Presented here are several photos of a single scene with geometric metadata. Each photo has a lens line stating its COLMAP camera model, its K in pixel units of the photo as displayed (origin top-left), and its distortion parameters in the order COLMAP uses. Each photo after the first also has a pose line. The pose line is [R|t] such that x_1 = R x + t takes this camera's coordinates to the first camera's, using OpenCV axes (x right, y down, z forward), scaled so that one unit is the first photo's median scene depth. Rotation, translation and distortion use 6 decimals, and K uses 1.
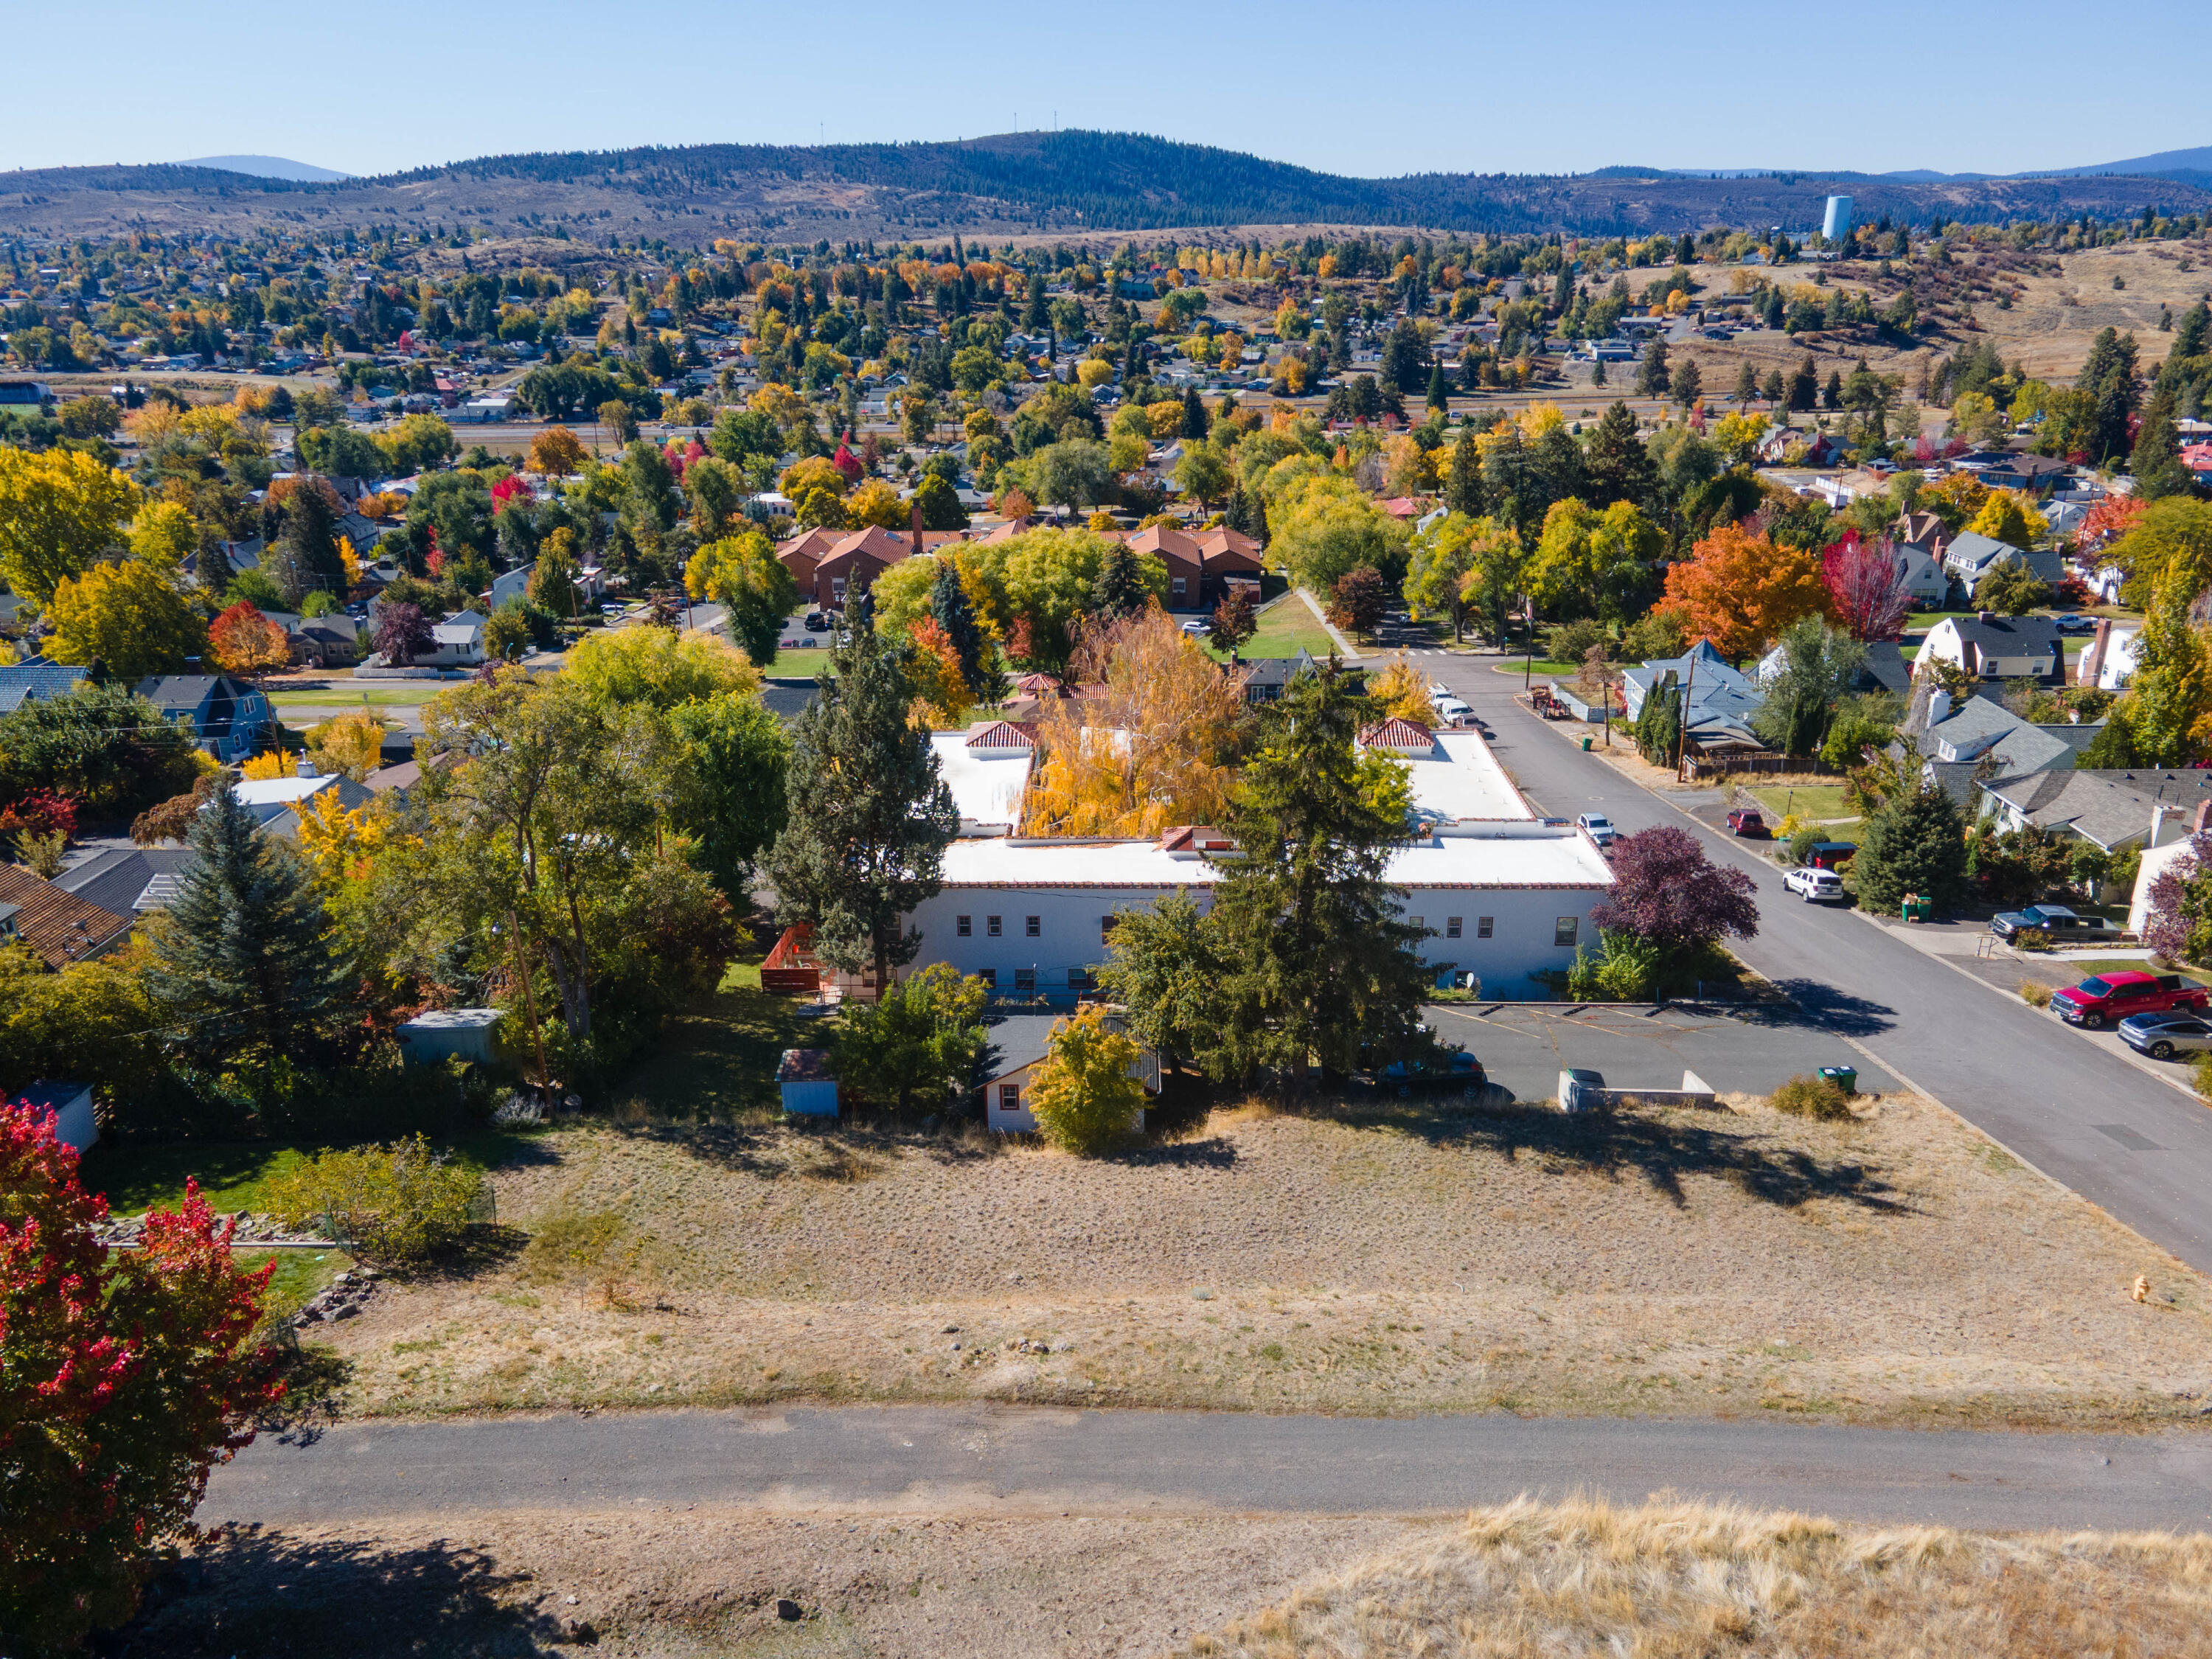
lens RADIAL K [[1606.9, 0, 1094.5], [0, 1606.9, 843.2], [0, 0, 1]] dist [0.024222, 0.035079]
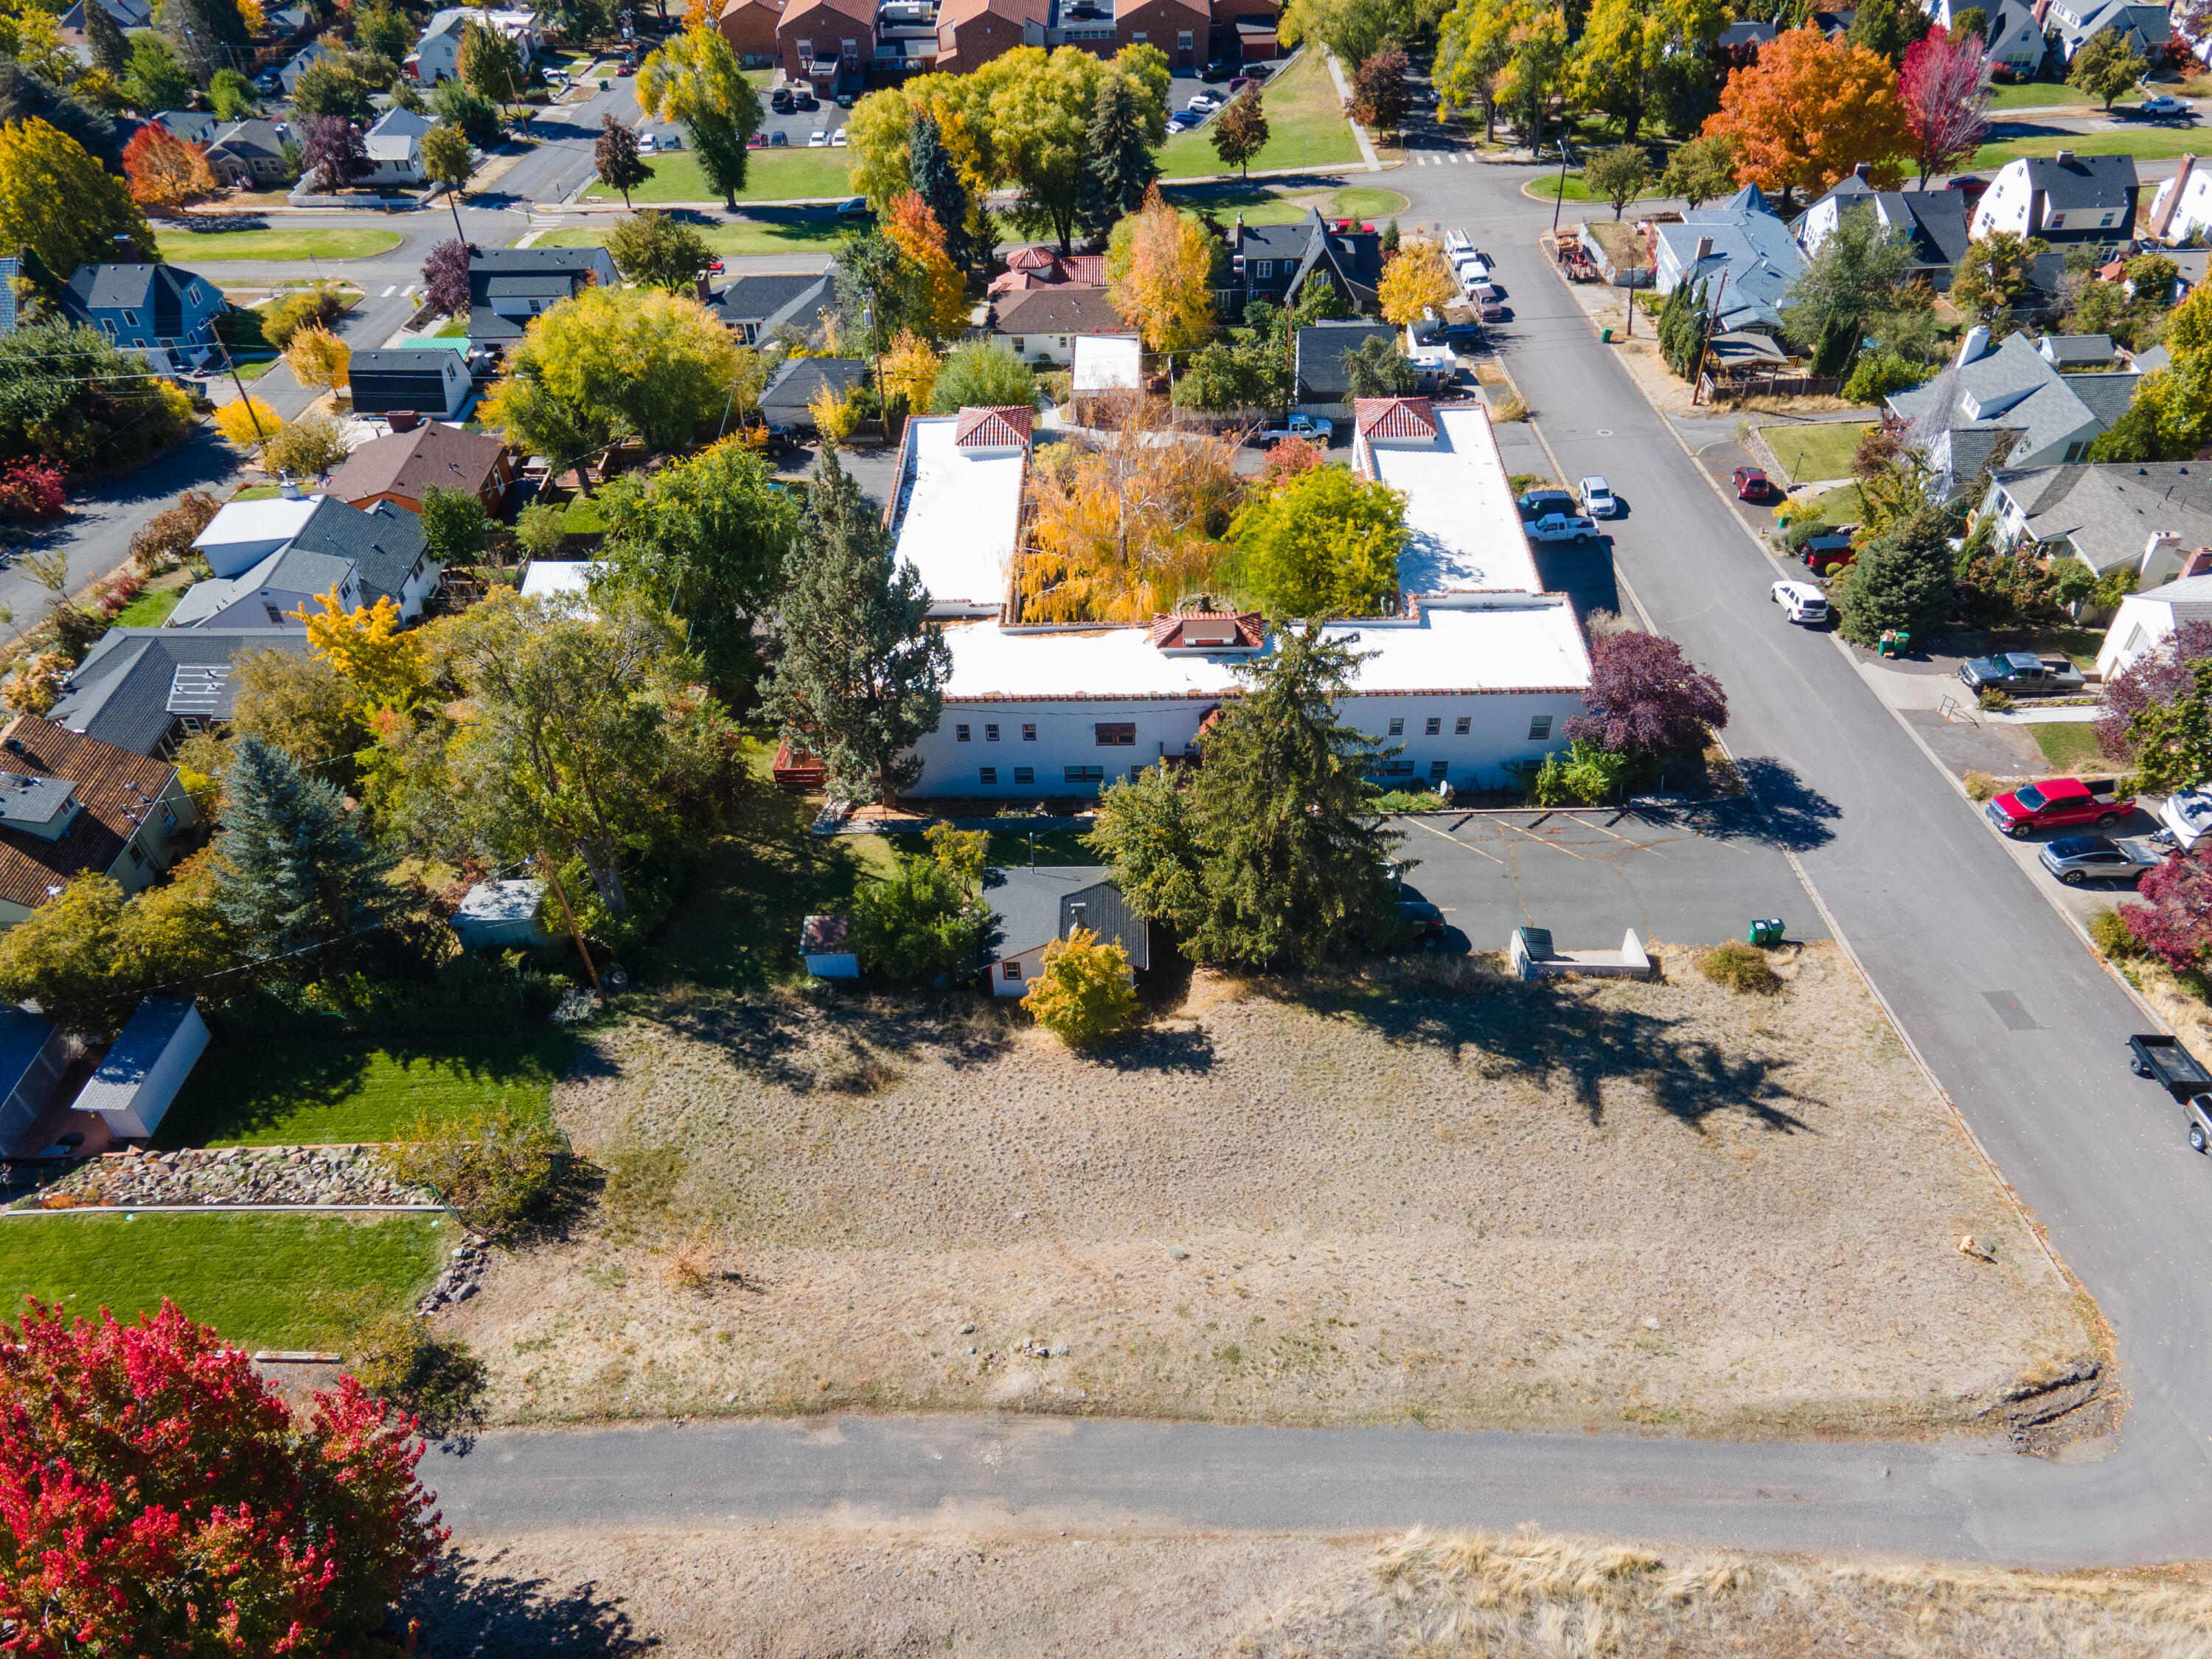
lens RADIAL K [[1606.9, 0, 1094.3], [0, 1606.9, 832.8], [0, 0, 1]] dist [0.024222, 0.035079]
pose [[0.999719, -0.020120, -0.012553, 0.016270], [0.023323, 0.930003, 0.366812, -0.278305], [0.004294, -0.367001, 0.930210, 0.004343]]
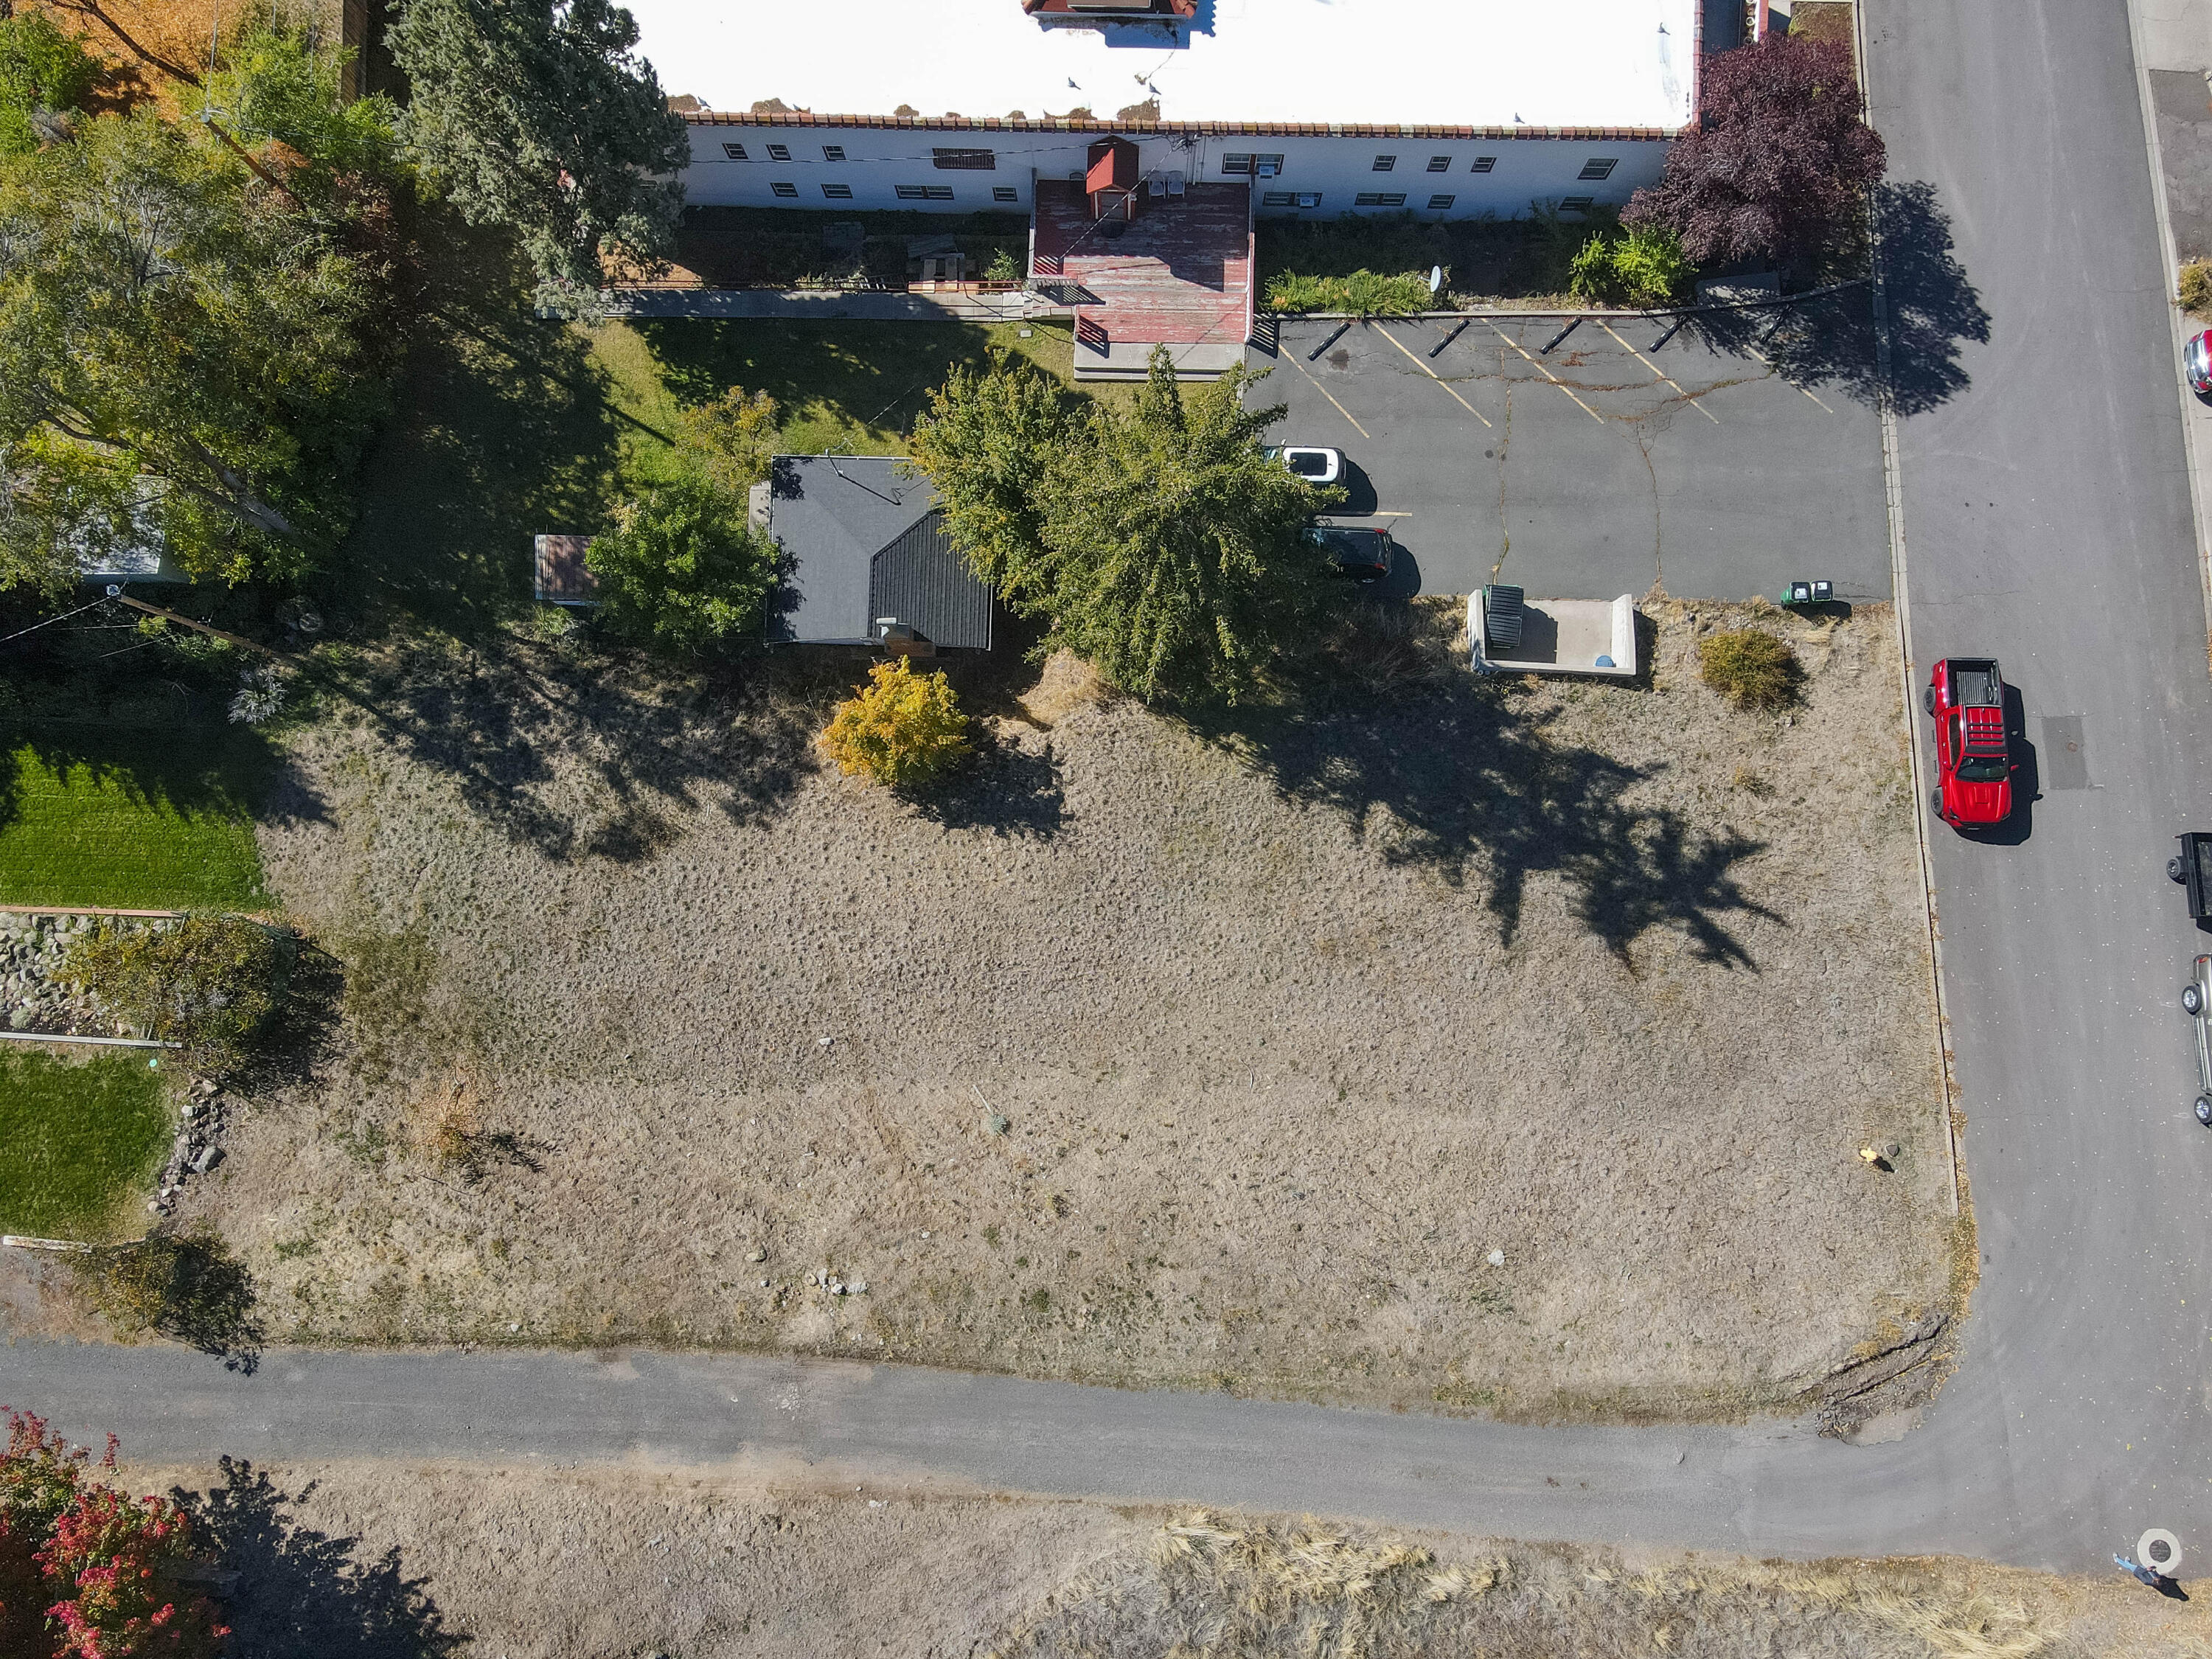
lens RADIAL K [[1606.9, 0, 1078.2], [0, 1606.9, 845.0], [0, 0, 1]] dist [0.024222, 0.035079]
pose [[0.999743, 0.008296, -0.021115, 0.087872], [0.015909, 0.407130, 0.913232, -0.478738], [0.016173, -0.913332, 0.406893, 0.458853]]
